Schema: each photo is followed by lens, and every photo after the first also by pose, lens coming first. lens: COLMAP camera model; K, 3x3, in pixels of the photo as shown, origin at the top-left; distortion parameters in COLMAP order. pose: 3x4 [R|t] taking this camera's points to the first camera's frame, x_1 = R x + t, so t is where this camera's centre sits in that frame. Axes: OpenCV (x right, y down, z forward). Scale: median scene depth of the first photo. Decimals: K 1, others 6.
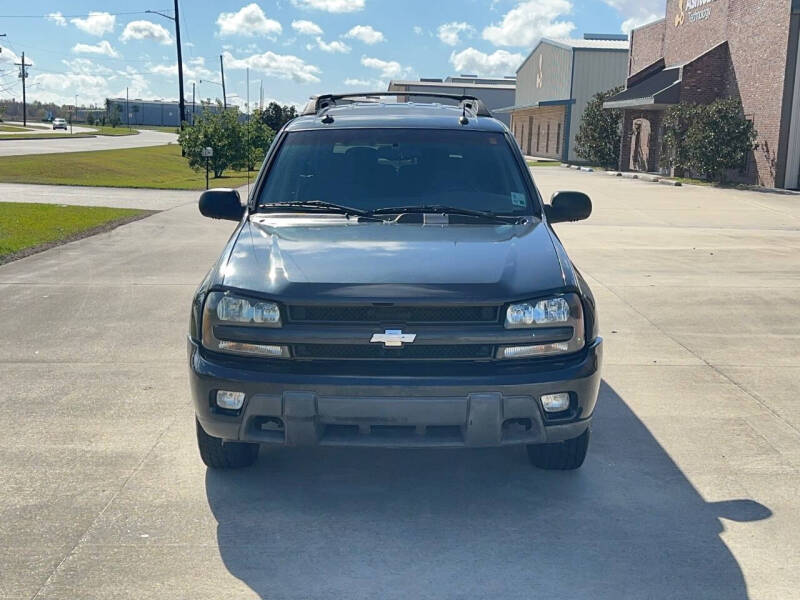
lens RADIAL K [[1103.8, 0, 400.0], [0, 1103.8, 300.0], [0, 0, 1]] dist [0.198029, -0.413792]
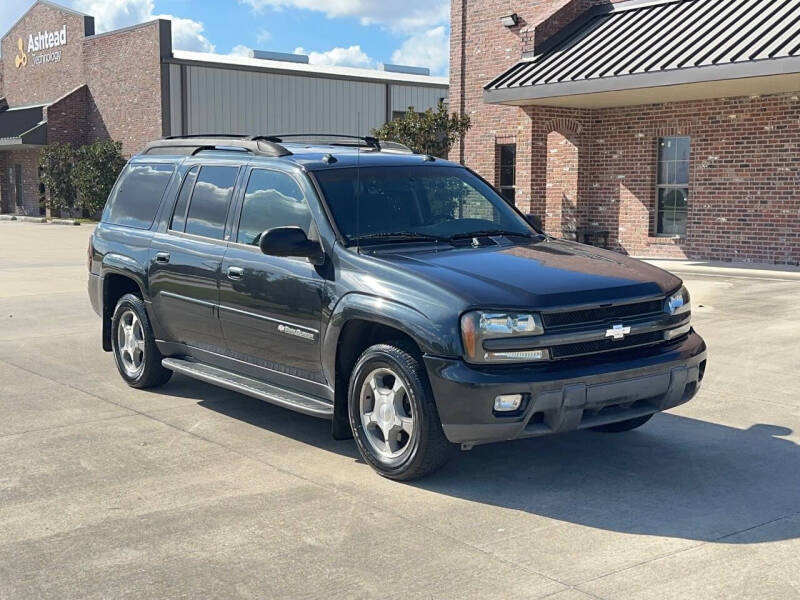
lens RADIAL K [[1103.8, 0, 400.0], [0, 1103.8, 300.0], [0, 0, 1]] dist [0.198029, -0.413792]
pose [[0.798148, -0.091372, 0.595493, -0.852322], [0.112666, 0.993632, 0.001453, -0.026994], [-0.591833, 0.065932, 0.803360, 0.138587]]
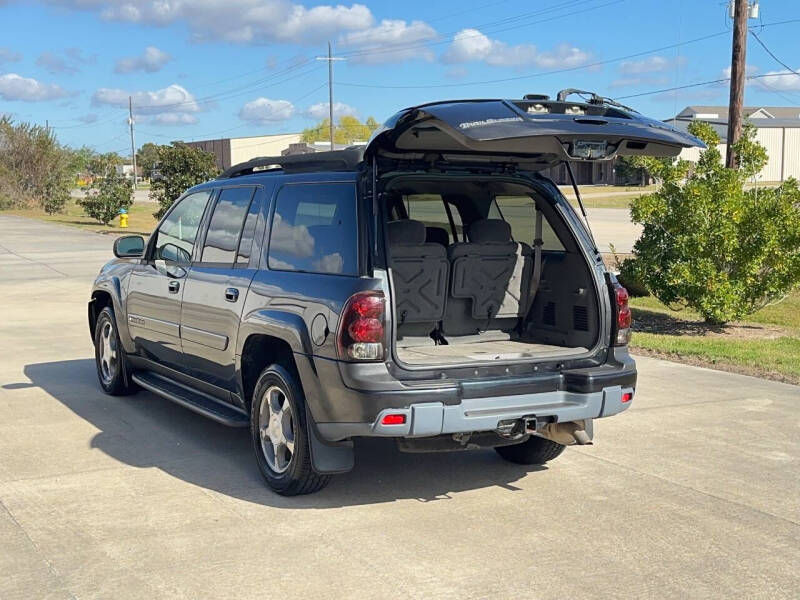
lens RADIAL K [[1103.8, 0, 400.0], [0, 1103.8, 300.0], [0, 0, 1]] dist [0.198029, -0.413792]
pose [[-0.865144, 0.030883, -0.500572, 0.657022], [-0.094243, 0.970311, 0.222745, -0.425924], [0.492589, 0.239882, -0.836548, 2.785697]]
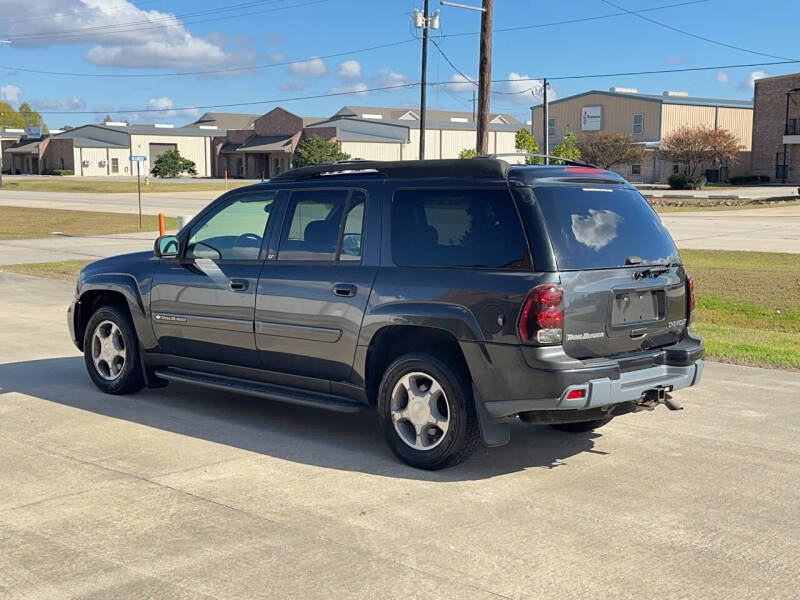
lens RADIAL K [[1102.3, 0, 397.8], [0, 1102.3, 291.5], [0, 0, 1]] dist [0.107041, -0.024444]
pose [[-0.671839, 0.047357, -0.739181, 1.162842], [-0.135565, 0.973235, 0.185567, -0.387928], [0.728185, 0.224879, -0.647438, 2.544256]]
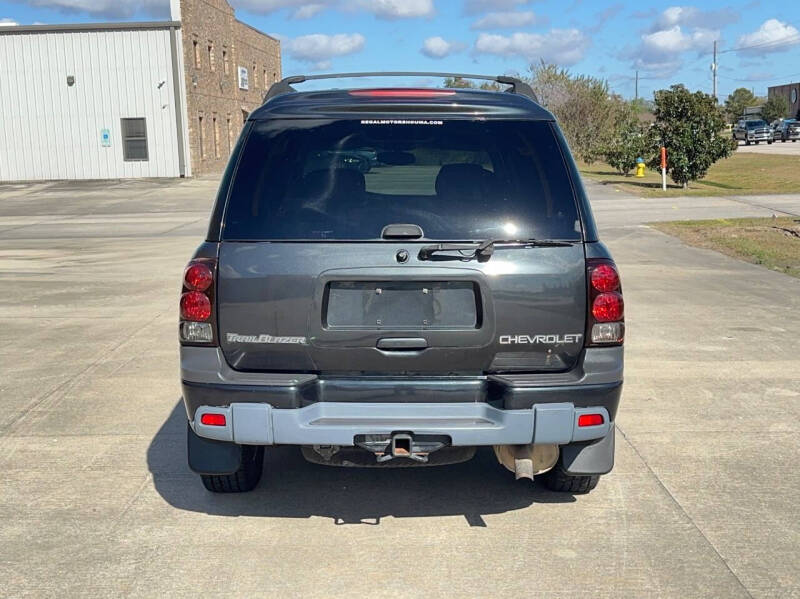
lens RADIAL K [[1103.8, 0, 400.0], [0, 1103.8, 299.5], [0, 0, 1]] dist [0.198029, -0.413792]
pose [[-0.999982, -0.001643, -0.005733, -0.004438], [-0.003242, 0.956589, 0.291423, -0.413550], [0.005005, 0.291436, -0.956577, 2.708409]]
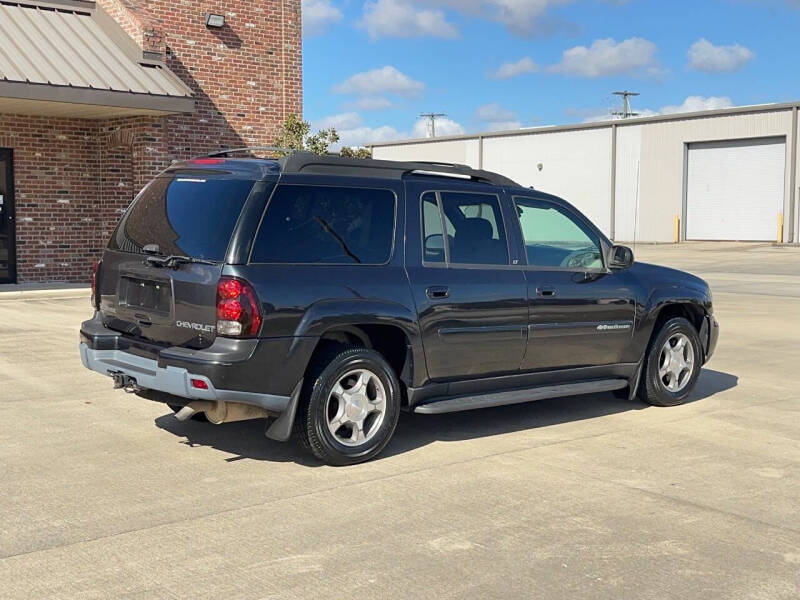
lens RADIAL K [[1103.8, 0, 400.0], [0, 1103.8, 300.0], [0, 0, 1]] dist [0.198029, -0.413792]
pose [[-0.660425, -0.091597, 0.745285, -1.216685], [0.087677, 0.976336, 0.197687, -0.394933], [-0.745756, 0.195901, -0.636766, 2.526970]]
